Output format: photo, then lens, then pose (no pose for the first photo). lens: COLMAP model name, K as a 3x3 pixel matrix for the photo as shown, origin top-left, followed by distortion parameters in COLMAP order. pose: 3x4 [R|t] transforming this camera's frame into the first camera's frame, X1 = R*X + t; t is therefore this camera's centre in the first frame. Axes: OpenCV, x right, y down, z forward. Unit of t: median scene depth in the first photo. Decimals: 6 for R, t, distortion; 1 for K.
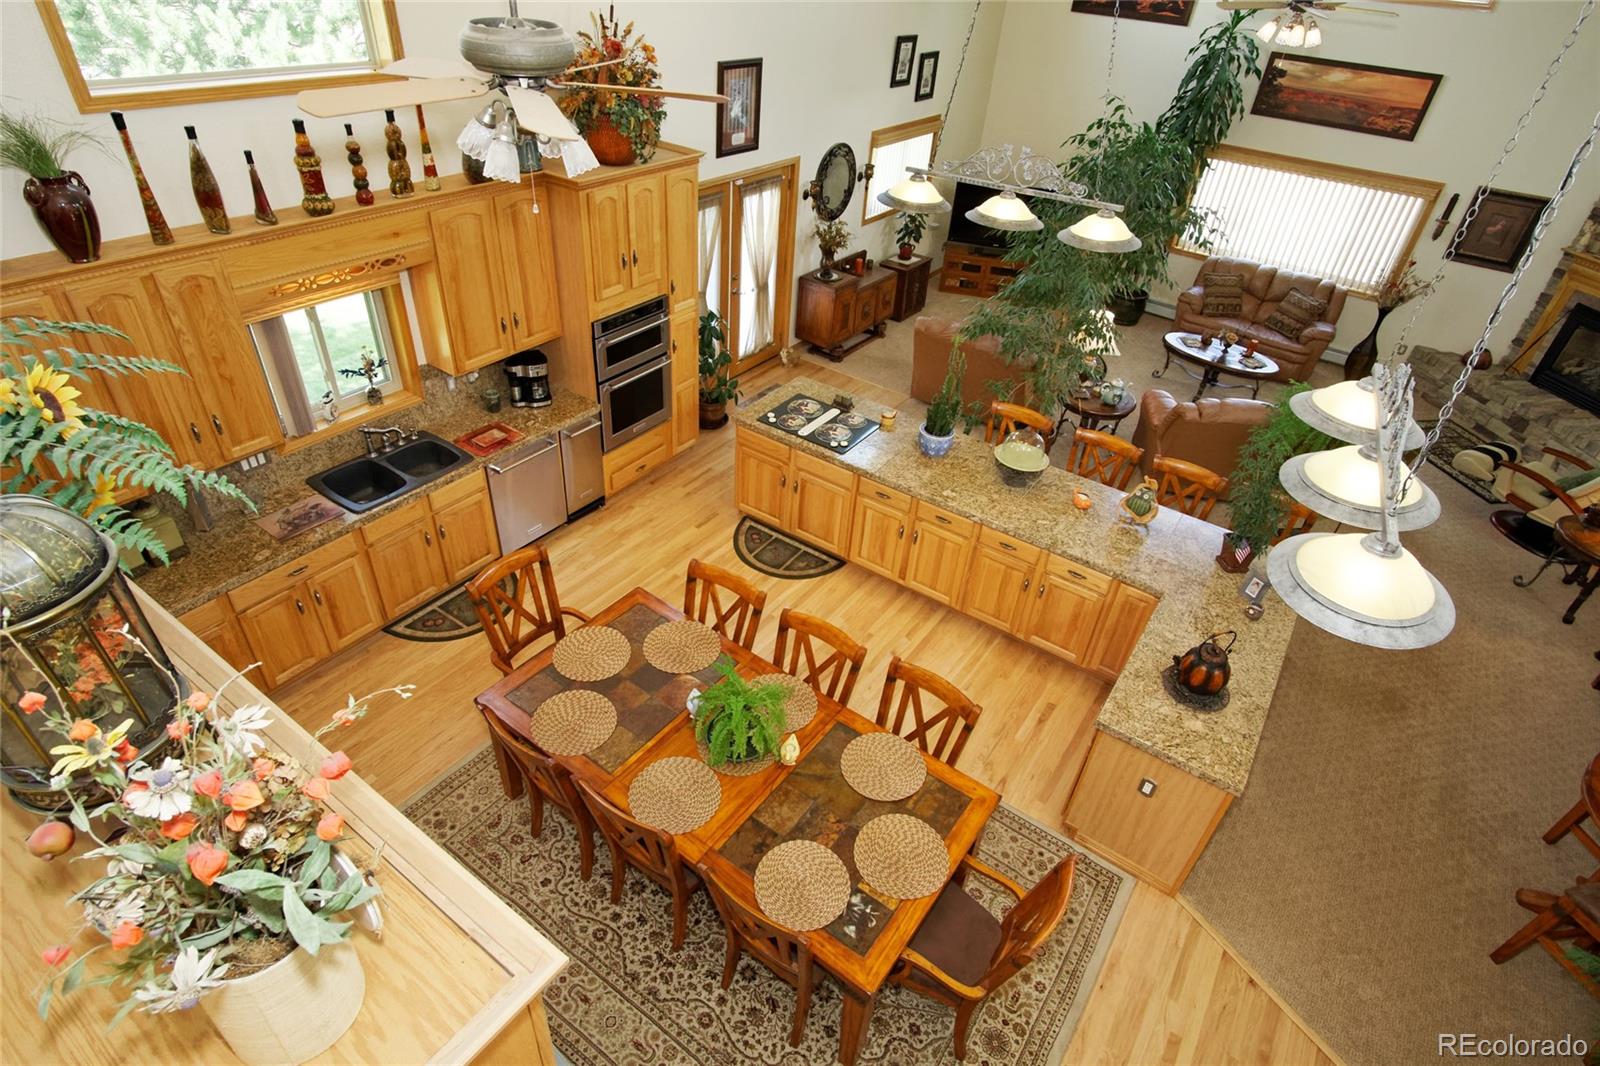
lens RADIAL K [[844.3, 0, 803.9], [0, 844.3, 534.1], [0, 0, 1]] dist [-0.012615, 0.008451]
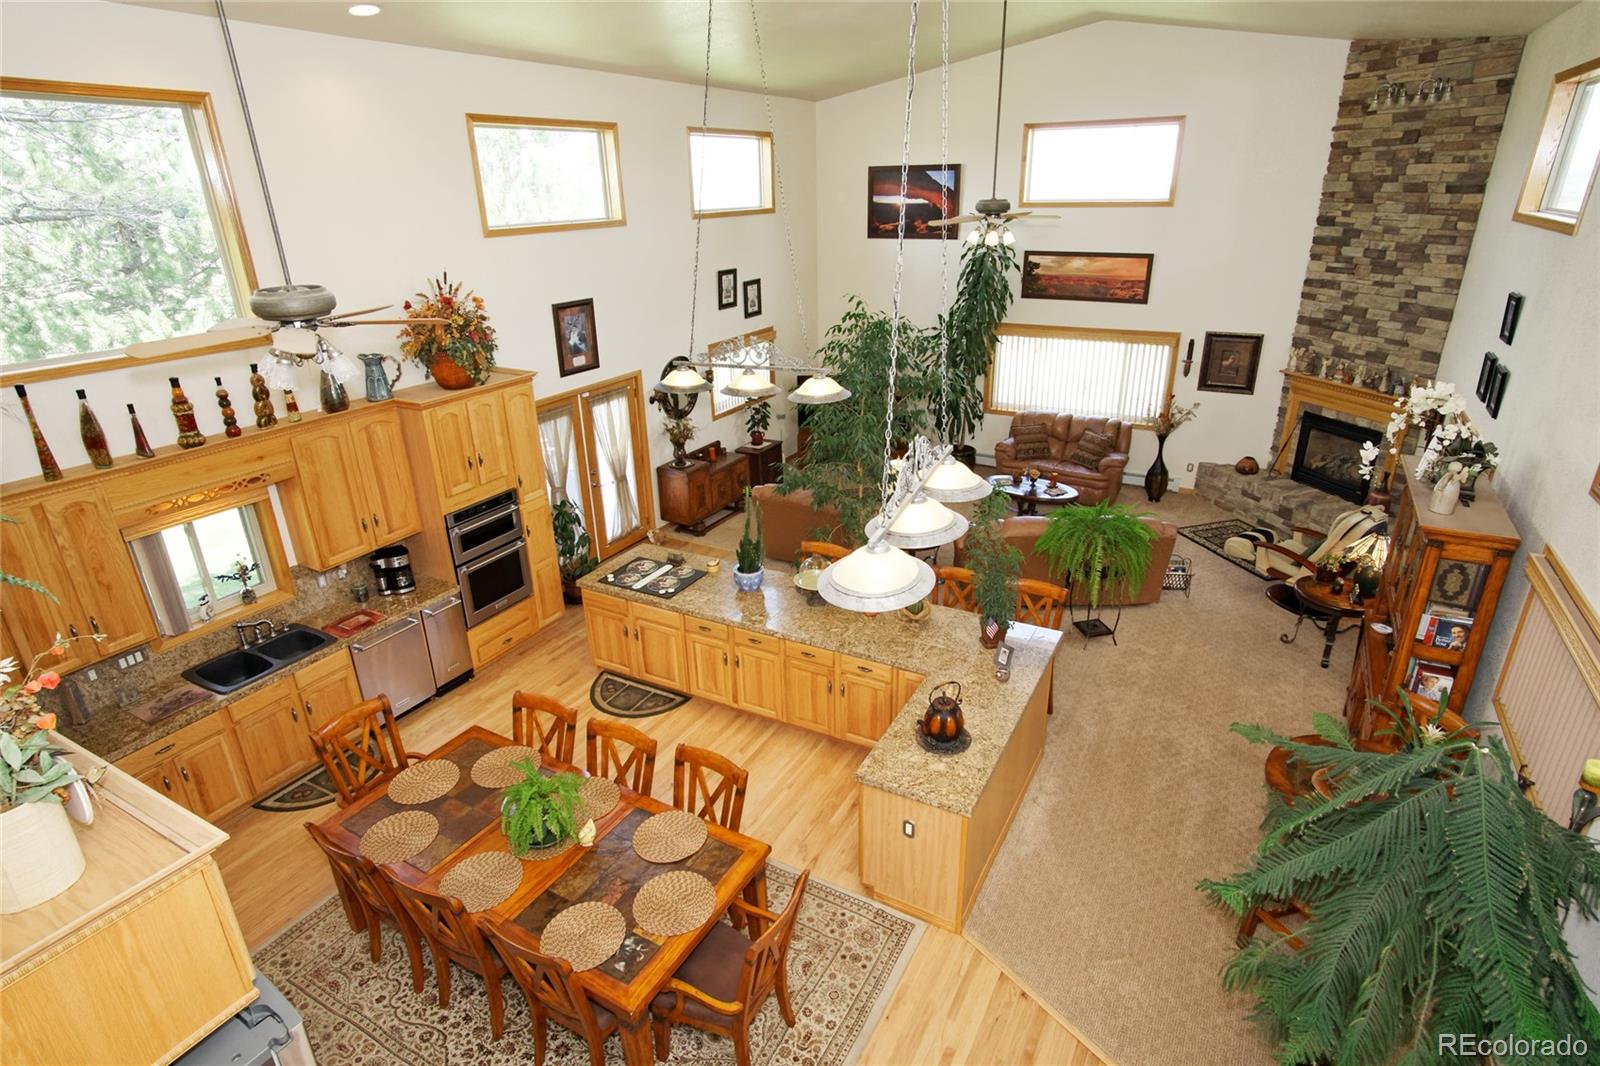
lens RADIAL K [[844.3, 0, 803.9], [0, 844.3, 534.1], [0, 0, 1]] dist [-0.012615, 0.008451]
pose [[0.990832, -0.121321, 0.059433, 0.194457], [0.131904, 0.963848, -0.231515, 0.126811], [-0.029197, 0.237232, 0.971014, -0.168932]]
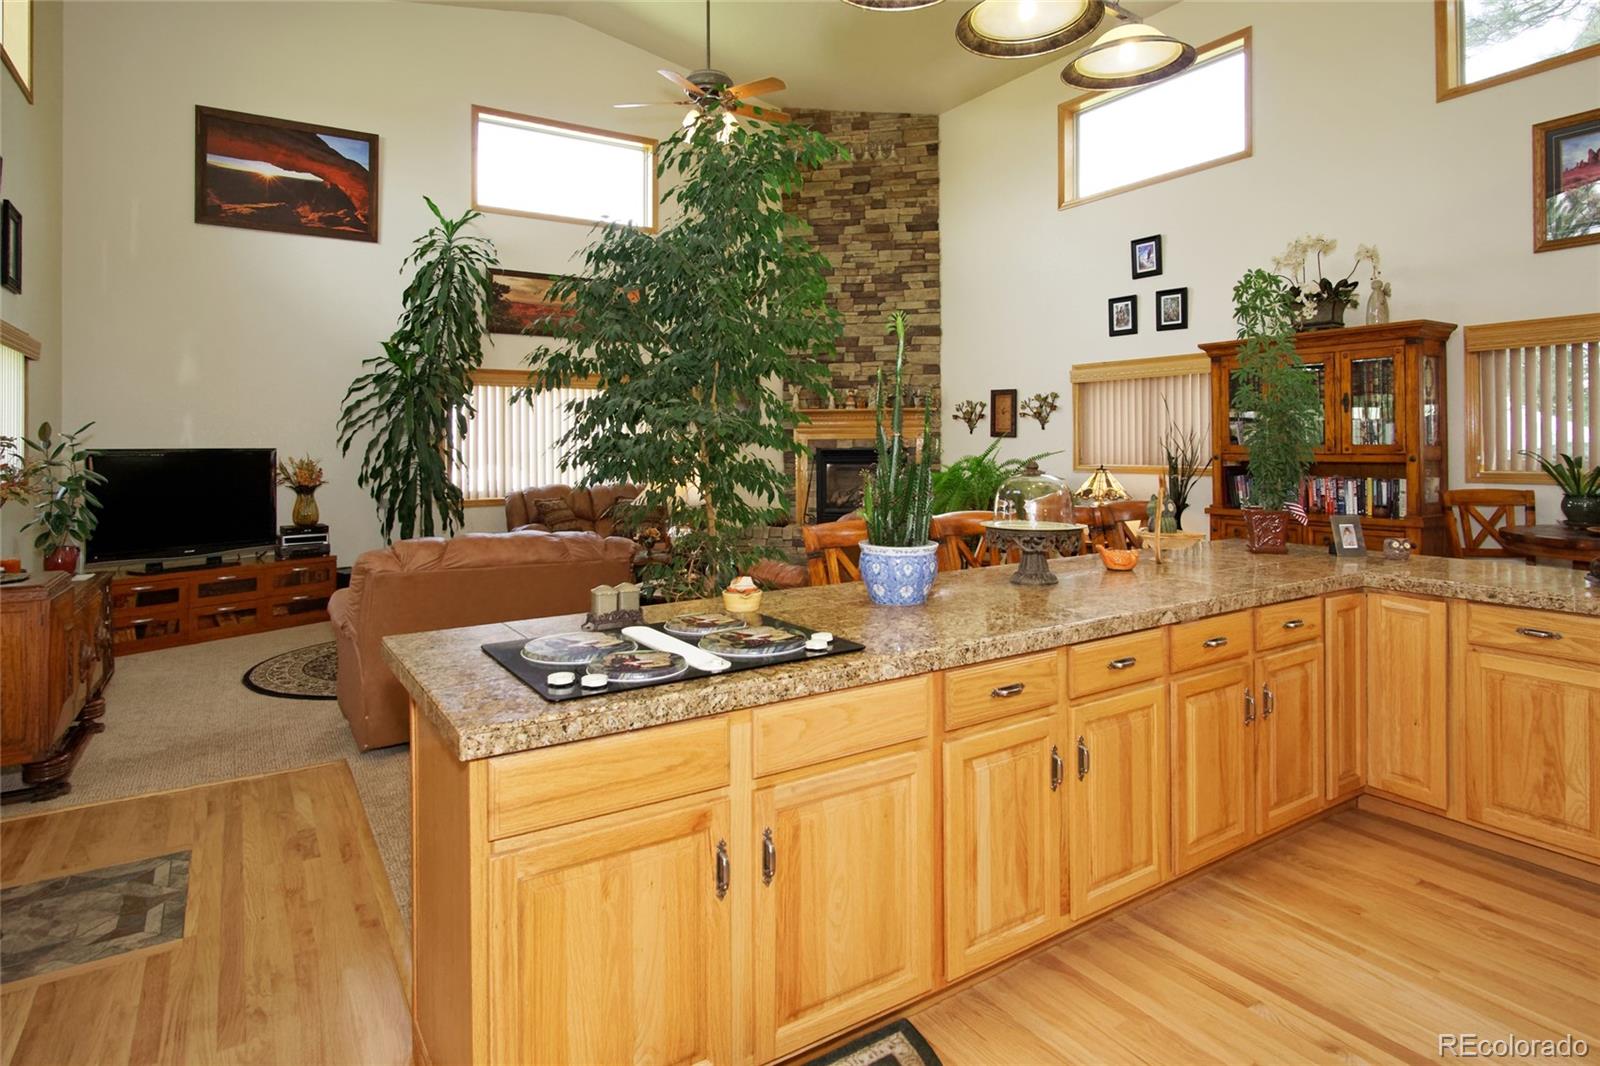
lens RADIAL K [[872.8, 0, 789.8], [0, 872.8, 437.9], [0, 0, 1]] dist [-0.002126, -0.000588]
pose [[0.388681, -0.066965, 0.918935, -0.301529], [0.573244, 0.798393, -0.184283, -0.143238], [-0.721331, 0.598402, 0.348708, 0.983194]]
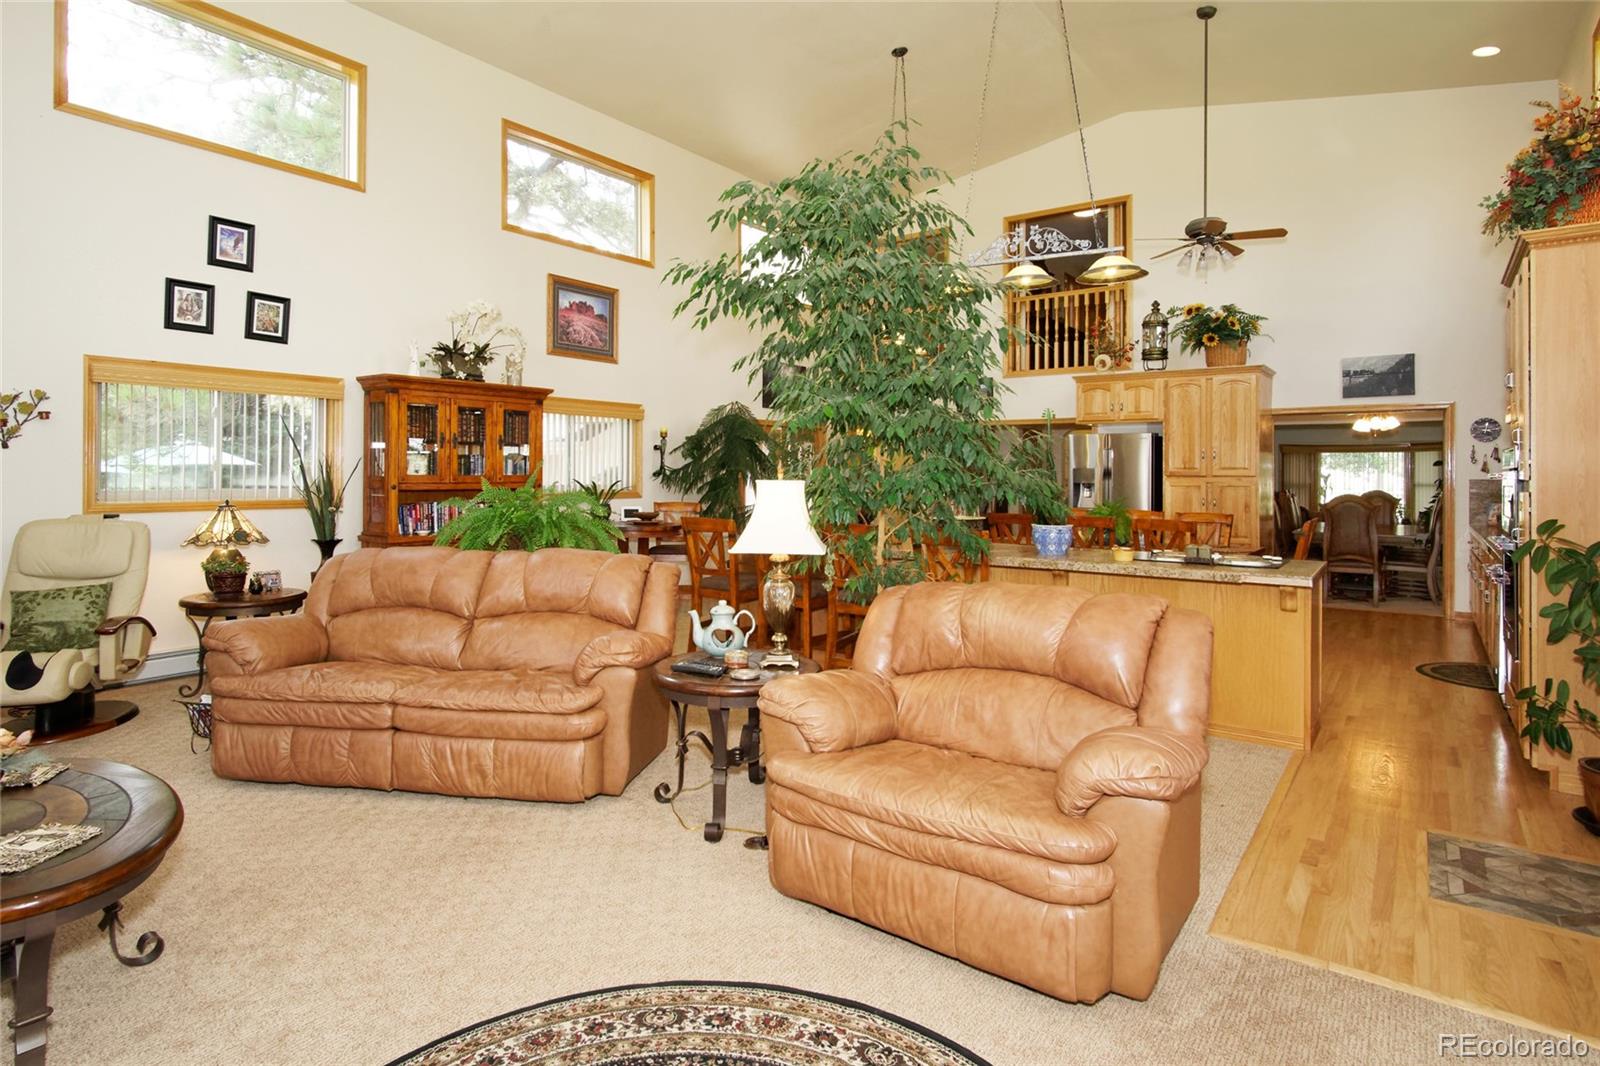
lens RADIAL K [[859.1, 0, 798.2], [0, 859.1, 464.5], [0, 0, 1]] dist [-0.005175, 0.000567]
pose [[-0.996967, -0.074198, 0.023499, 0.460098], [-0.046375, 0.808794, 0.586260, -0.777093], [-0.062506, 0.583392, -0.809782, 1.935195]]
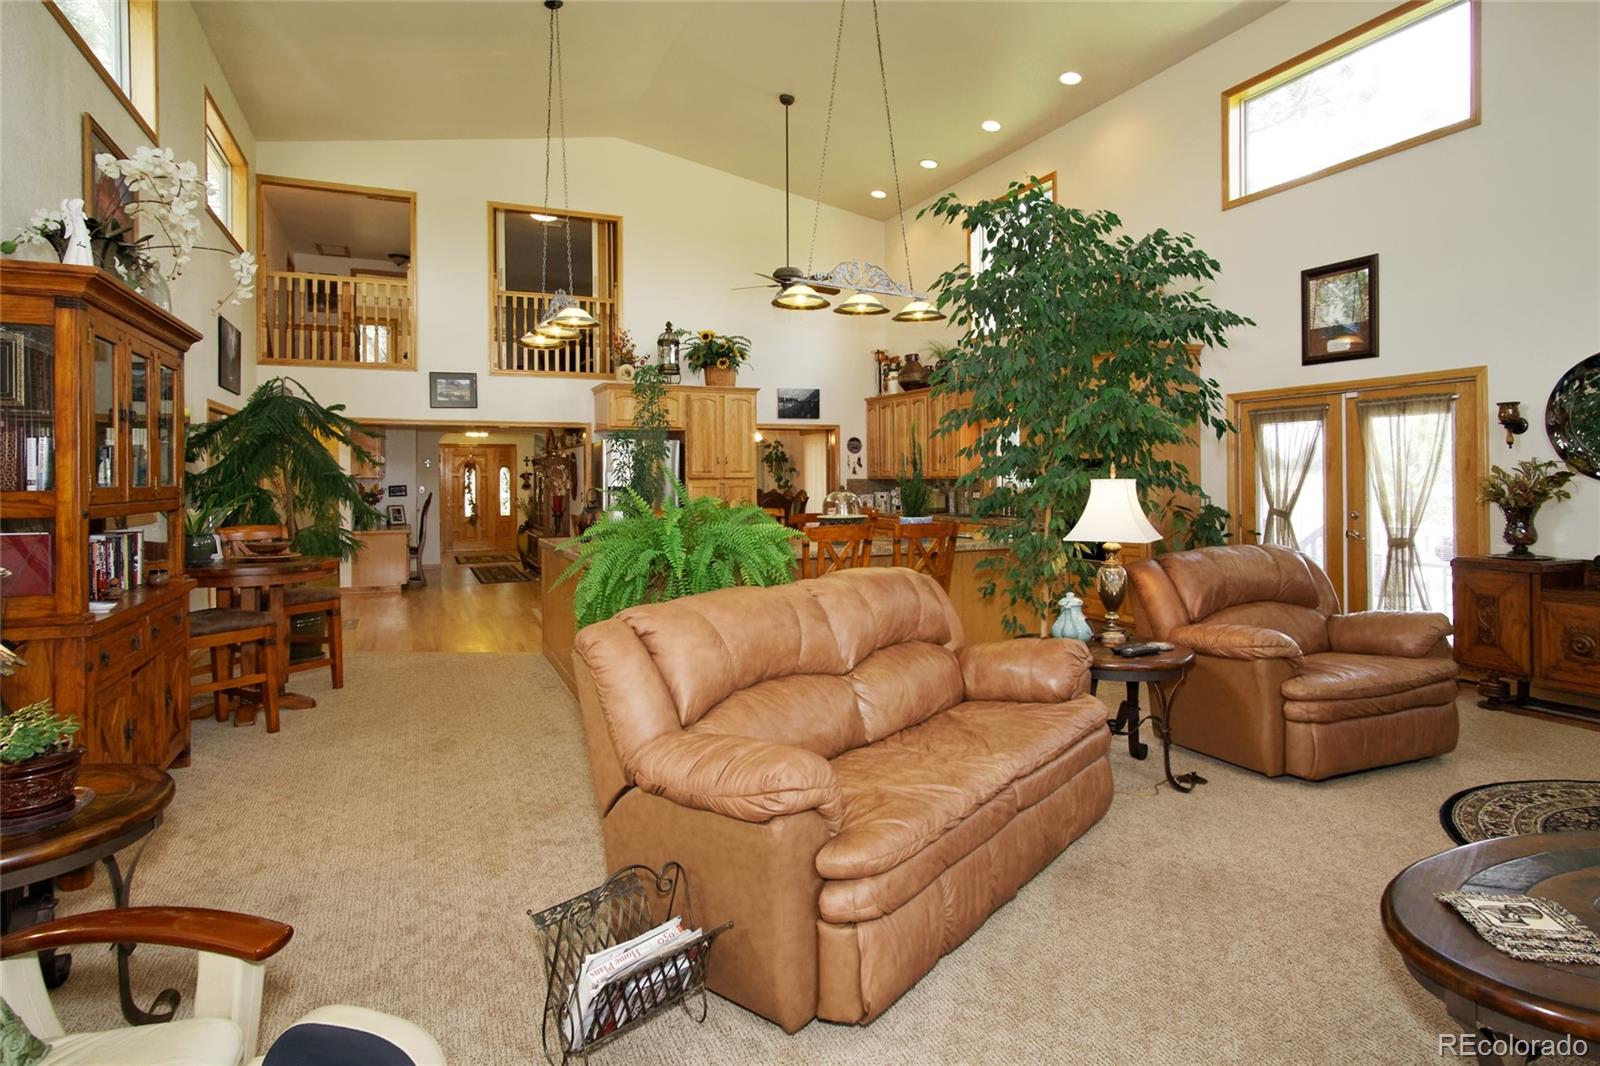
lens RADIAL K [[859.1, 0, 798.2], [0, 859.1, 464.5], [0, 0, 1]] dist [-0.005175, 0.000567]
pose [[-0.518247, -0.079807, -0.851499, 1.313126], [-0.529652, 0.811672, 0.246287, -0.413646], [0.671483, 0.578635, -0.462916, 1.550187]]
